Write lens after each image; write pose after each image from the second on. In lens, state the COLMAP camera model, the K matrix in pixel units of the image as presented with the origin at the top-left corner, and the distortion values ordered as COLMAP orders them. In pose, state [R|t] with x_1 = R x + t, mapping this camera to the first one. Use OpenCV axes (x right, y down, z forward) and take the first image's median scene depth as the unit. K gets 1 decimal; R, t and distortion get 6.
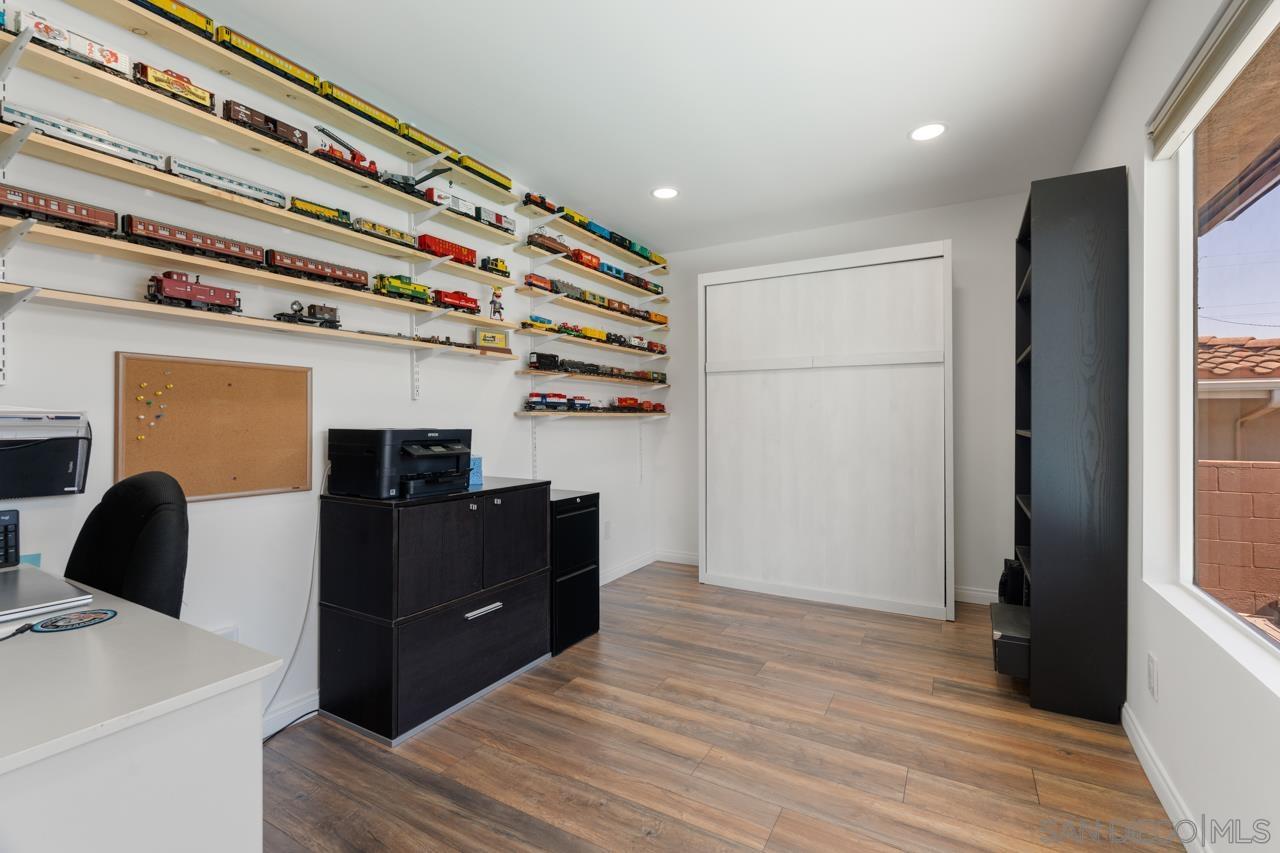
lens RADIAL K [[557.8, 0, 640.1], [0, 557.8, 421.5], [0, 0, 1]] dist [-0.007506, 0.001158]
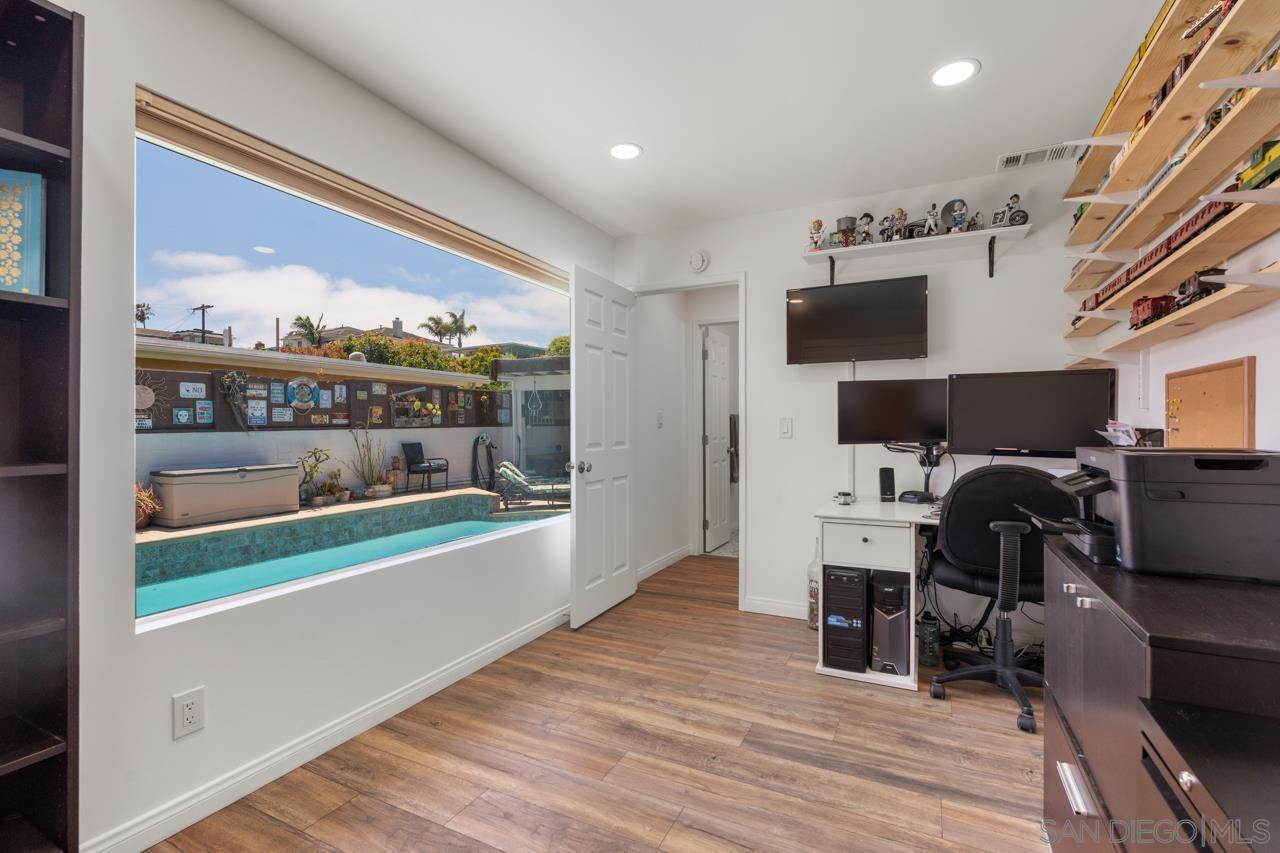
lens RADIAL K [[557.8, 0, 643.6], [0, 557.8, 427.3], [0, 0, 1]] dist [-0.007506, 0.001158]
pose [[-0.998086, 0.004051, -0.061707, 0.227058], [0.004067, 0.999992, -0.000128, -0.018139], [0.061706, -0.000379, -0.998094, 2.036145]]
